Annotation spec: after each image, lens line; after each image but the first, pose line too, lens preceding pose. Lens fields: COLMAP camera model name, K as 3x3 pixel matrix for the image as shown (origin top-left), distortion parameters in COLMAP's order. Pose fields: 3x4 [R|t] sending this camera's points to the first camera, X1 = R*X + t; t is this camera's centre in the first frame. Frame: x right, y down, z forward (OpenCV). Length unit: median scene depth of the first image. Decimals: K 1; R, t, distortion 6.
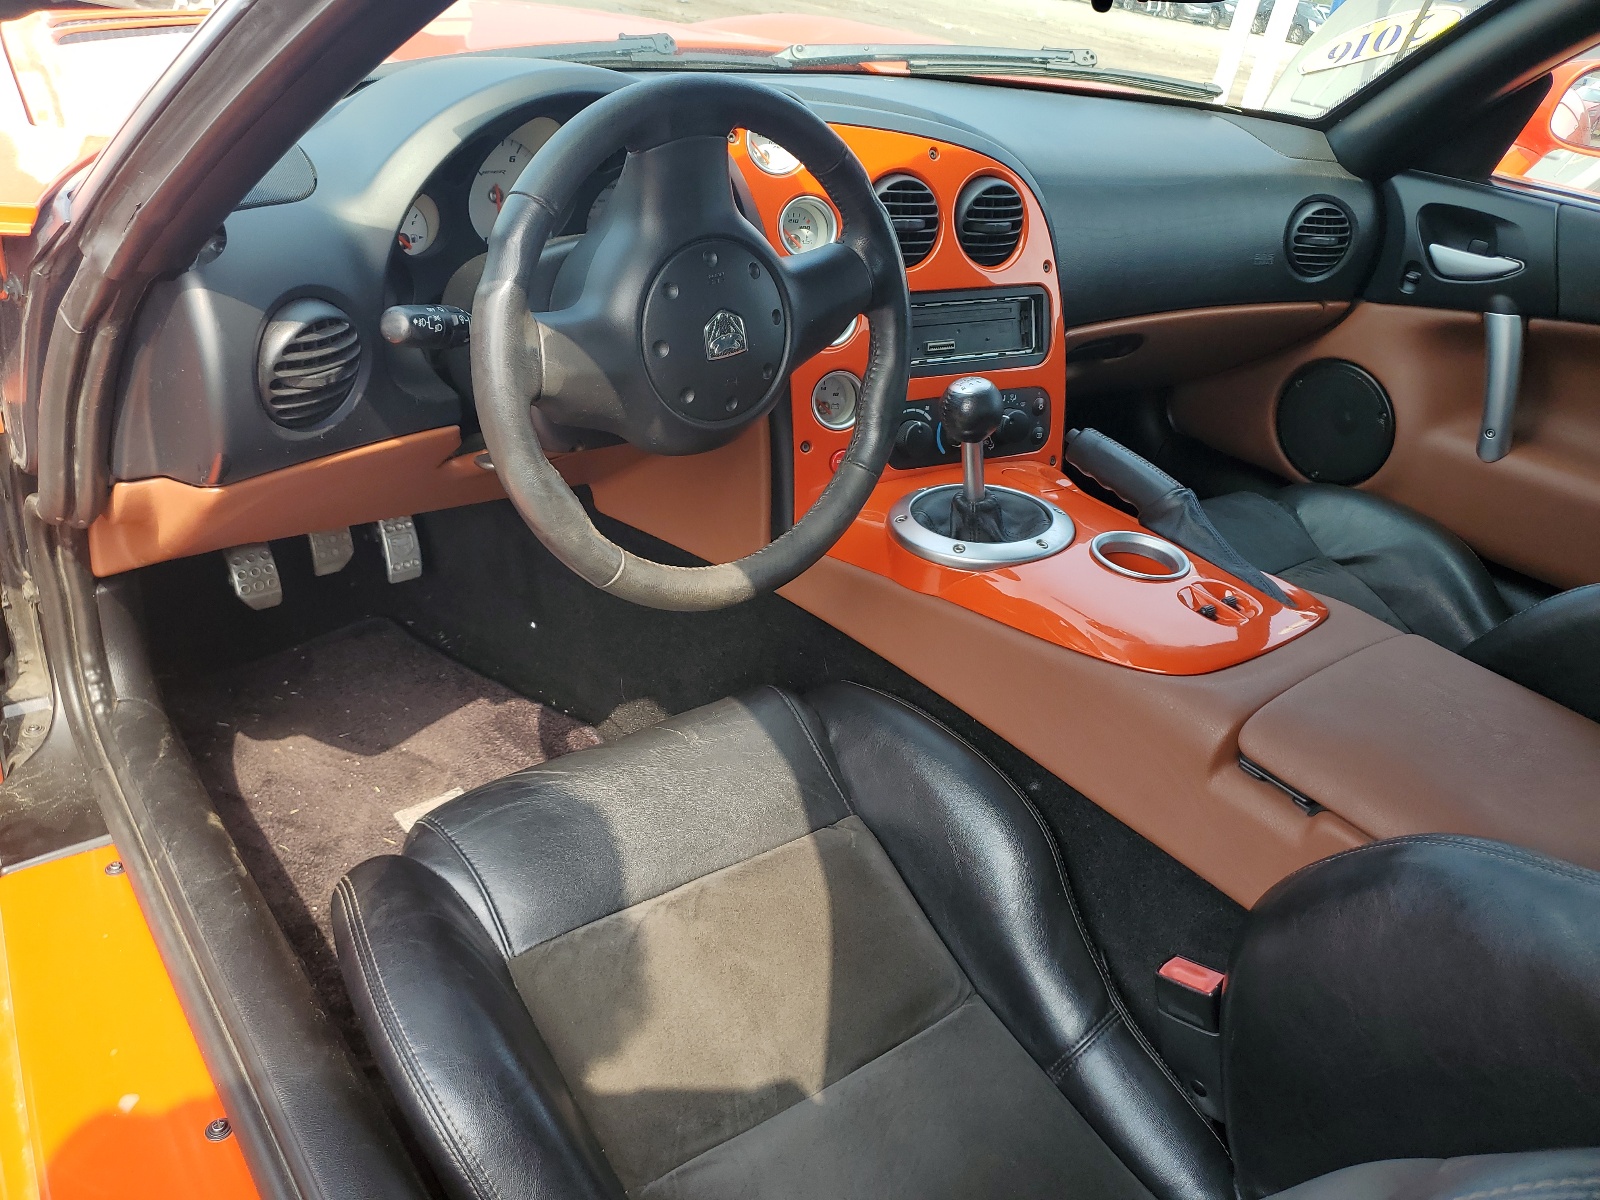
lens RADIAL K [[1183.4, 0, 800.0], [0, 1183.4, 600.0], [0, 0, 1]] dist [0.006306, 0.006388]
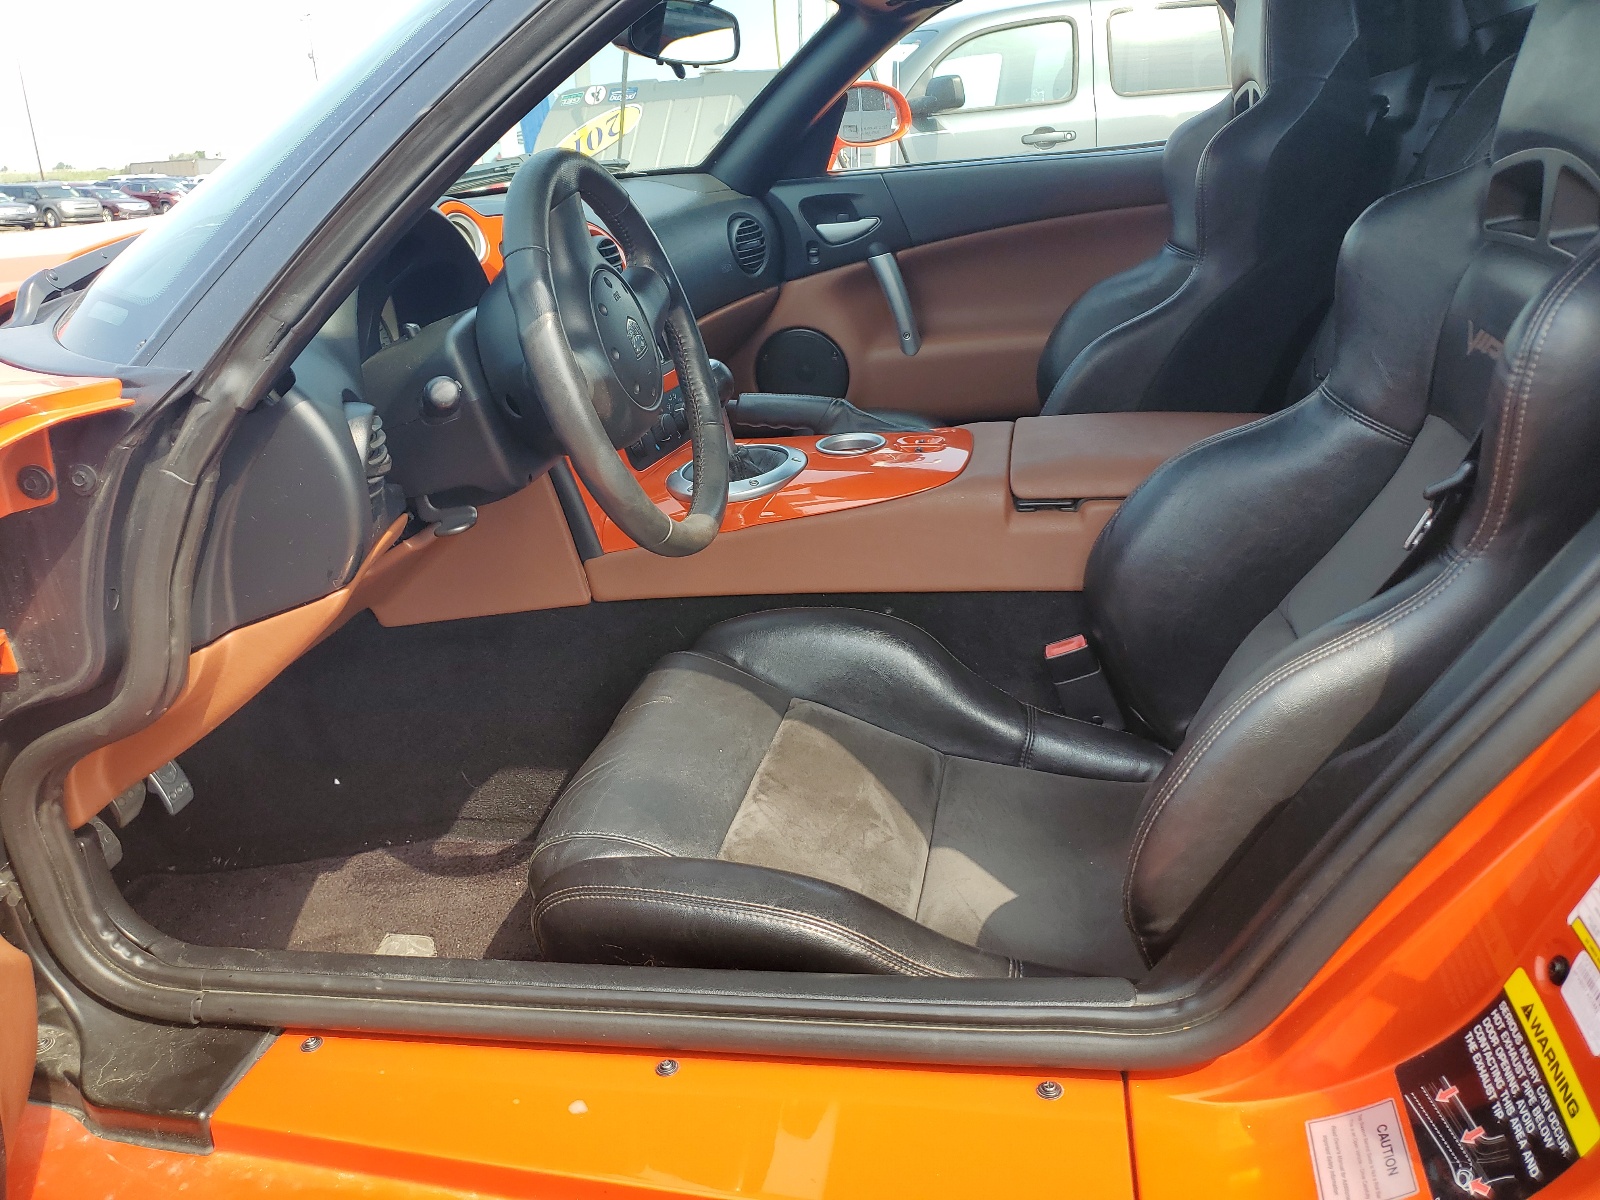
lens RADIAL K [[1126.4, 0, 800.0], [0, 1126.4, 600.0], [0, 0, 1]] dist [0.050834, -0.001342]
pose [[0.749065, -0.416888, 0.514885, -0.362082], [0.468359, 0.882903, 0.033484, 0.036517], [-0.468552, 0.216069, 0.856605, -0.038599]]
